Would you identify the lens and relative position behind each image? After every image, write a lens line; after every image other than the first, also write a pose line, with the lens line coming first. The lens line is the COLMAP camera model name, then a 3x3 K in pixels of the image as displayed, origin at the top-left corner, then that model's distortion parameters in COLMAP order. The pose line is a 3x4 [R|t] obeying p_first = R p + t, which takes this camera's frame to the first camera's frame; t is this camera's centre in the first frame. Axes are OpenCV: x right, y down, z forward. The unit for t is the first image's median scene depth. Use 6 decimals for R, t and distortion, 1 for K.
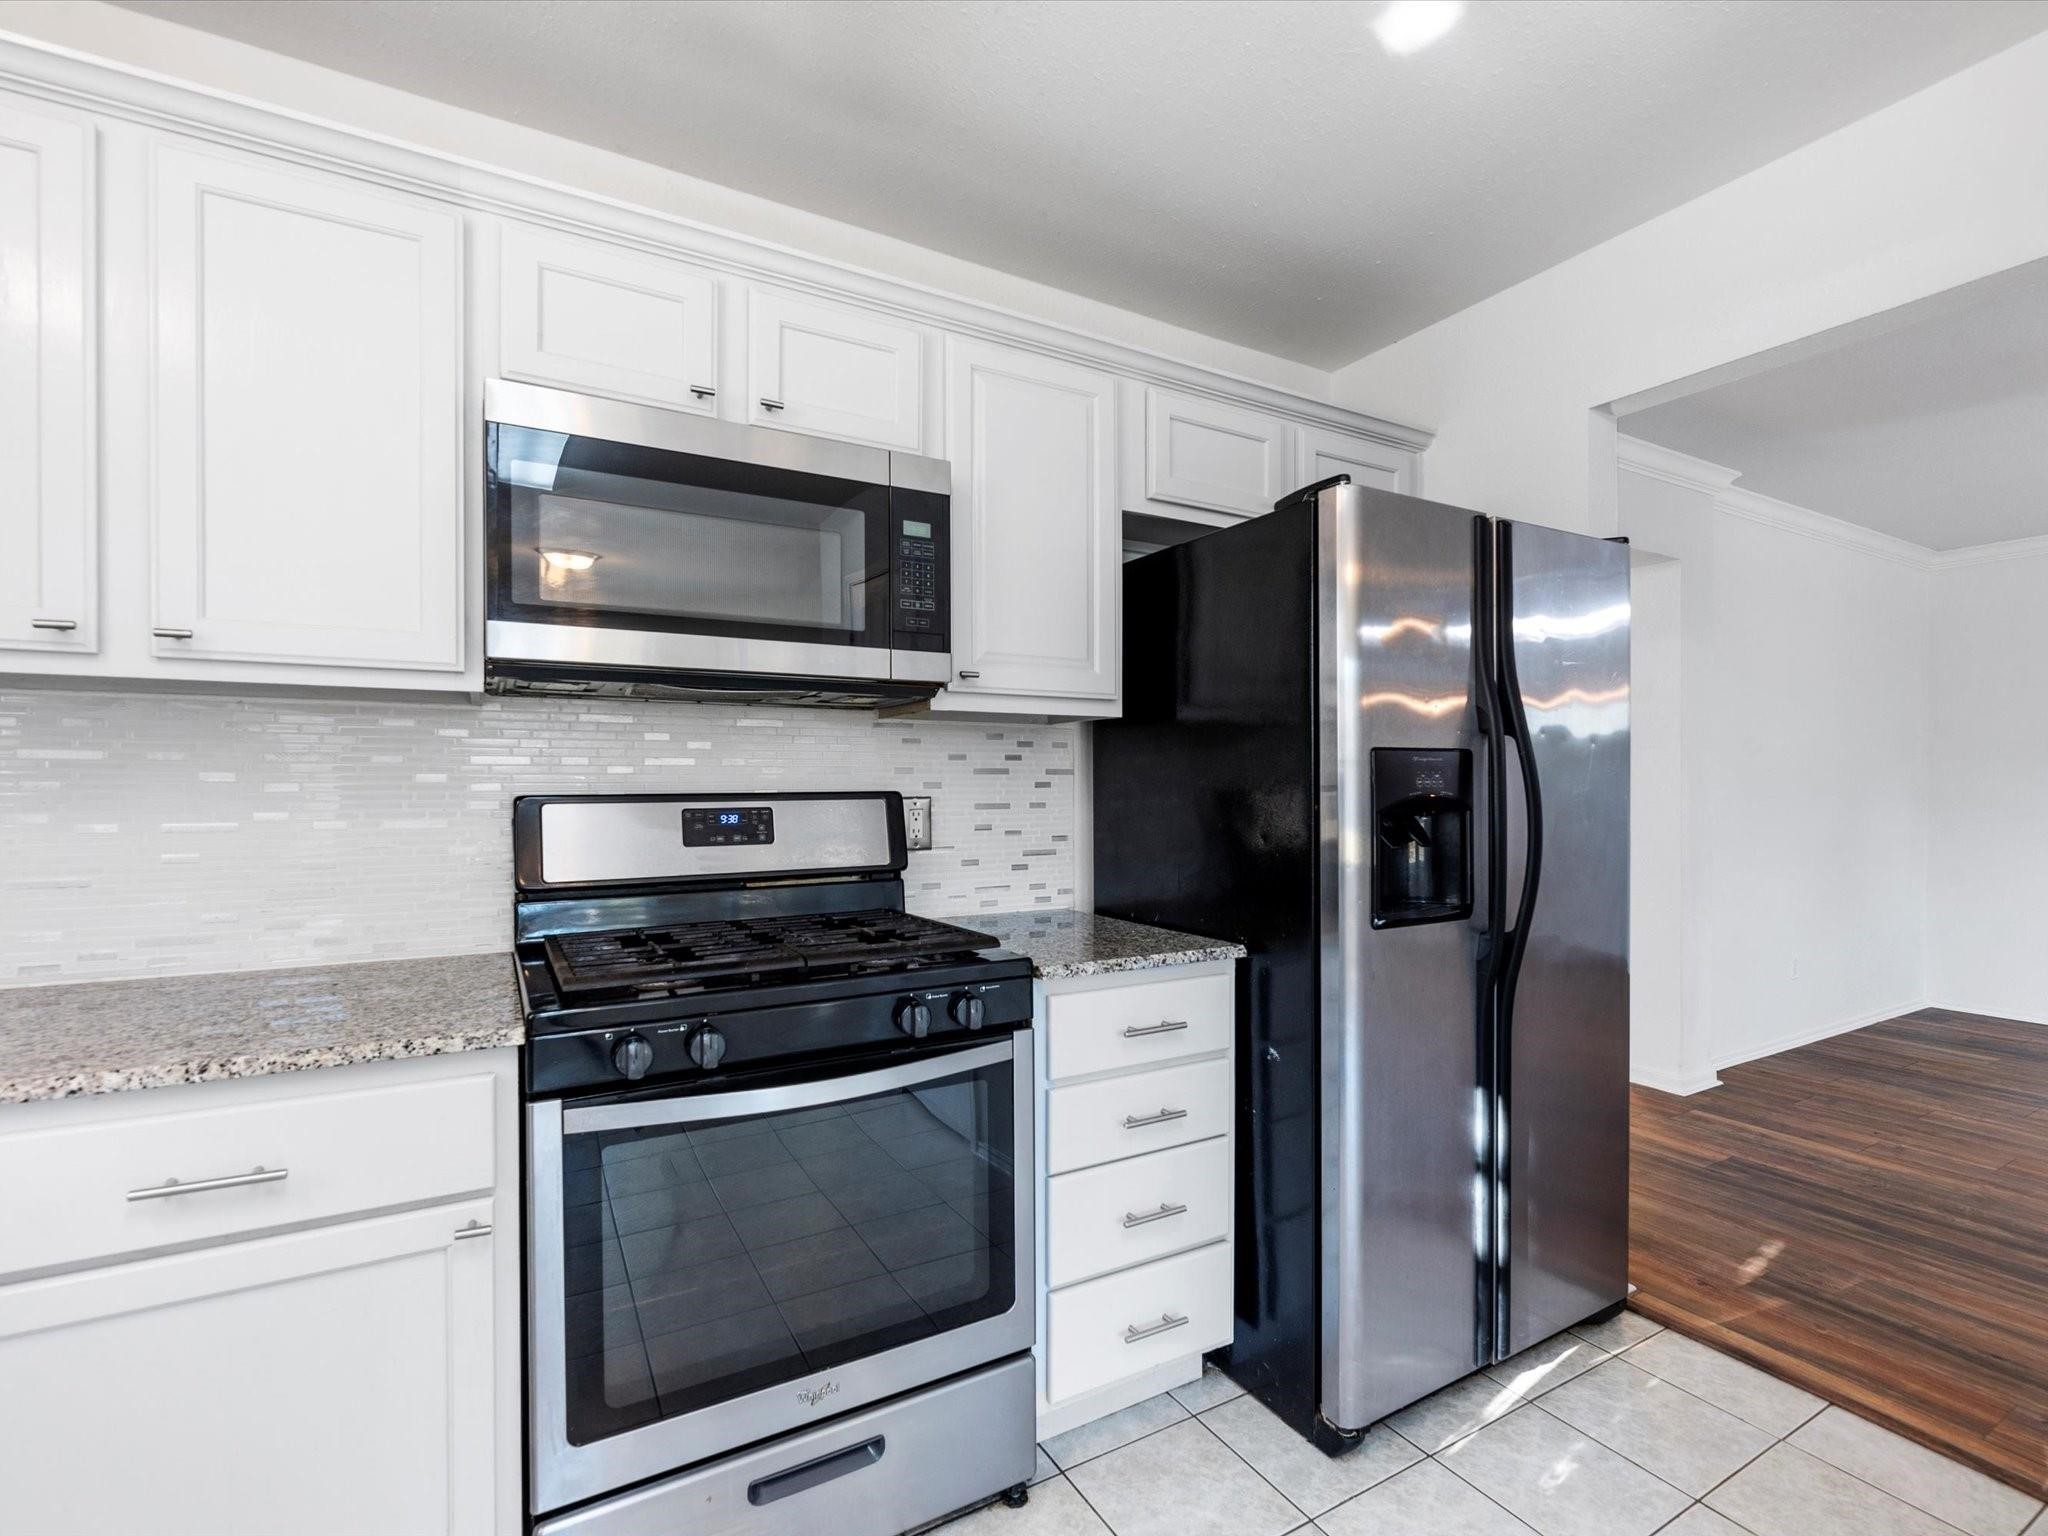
lens RADIAL K [[951.2, 0, 1024.8], [0, 951.2, 788.6], [0, 0, 1]] dist [-0.002032, -0.000102]
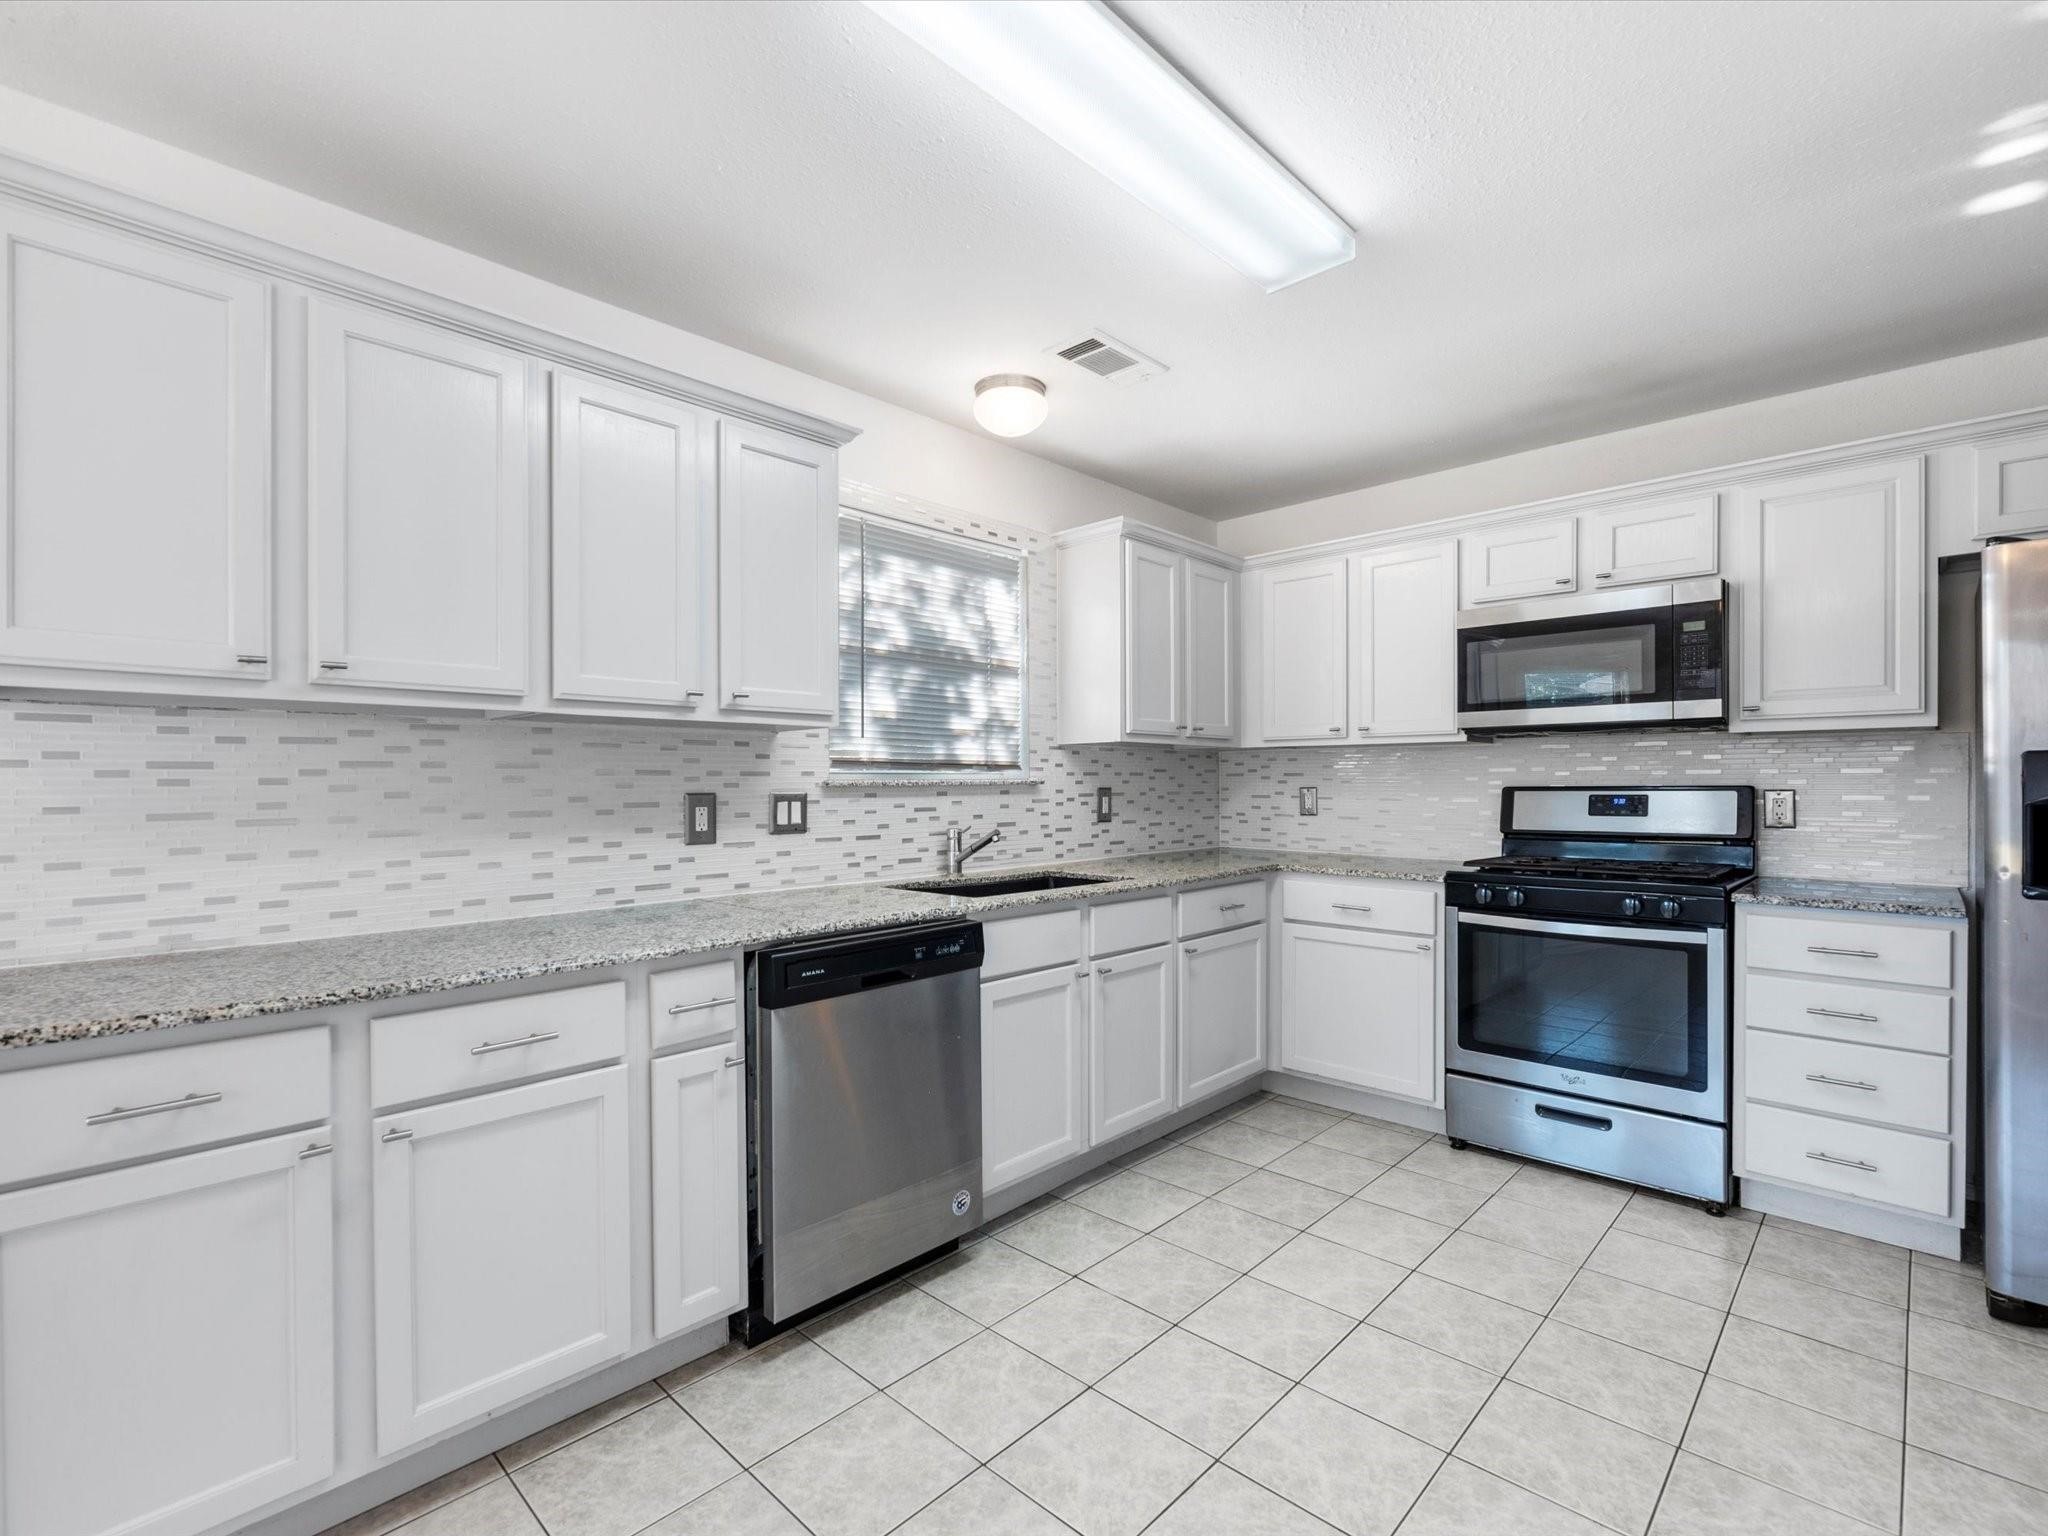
lens RADIAL K [[951.2, 0, 1024.8], [0, 951.2, 788.6], [0, 0, 1]] dist [-0.002032, -0.000102]
pose [[0.277800, 0.008658, -0.960600, 1.083257], [-0.001073, 0.999962, 0.008702, -0.004894], [0.960638, -0.001386, 0.277798, -0.536806]]
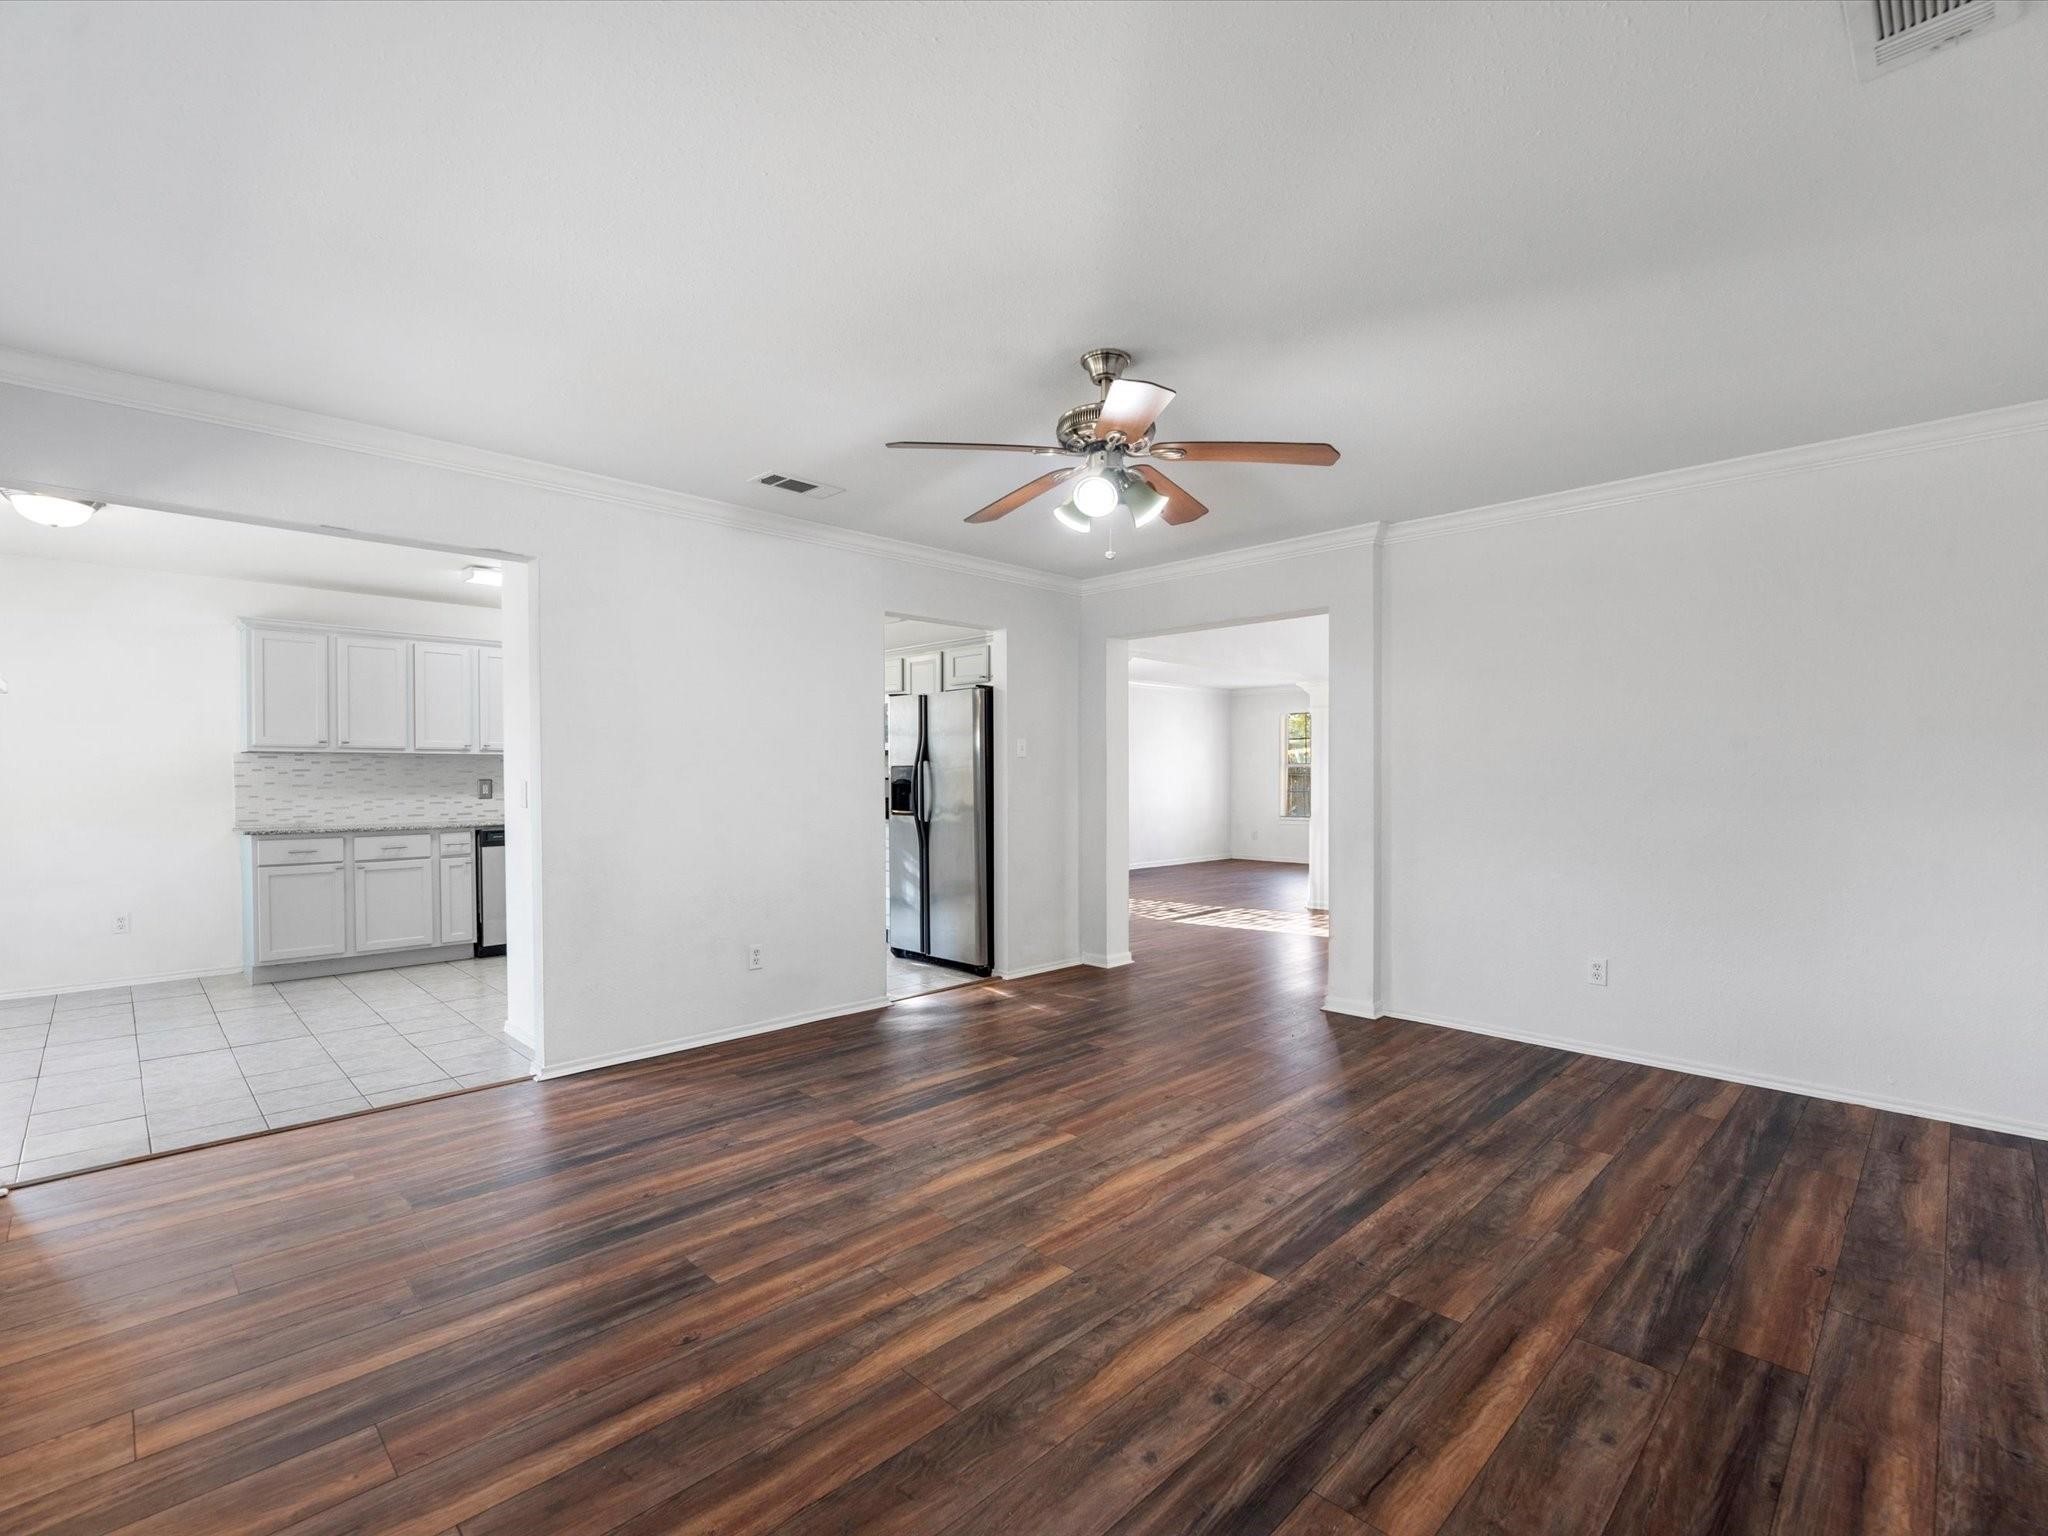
lens RADIAL K [[936.3, 0, 1021.7], [0, 936.3, 785.8], [0, 0, 1]] dist [-0.001287, -0.000386]
pose [[0.253768, 0.016062, -0.967132, 3.710142], [-0.001919, 0.999869, 0.016102, -0.024126], [0.967263, -0.002230, 0.253766, 0.506557]]
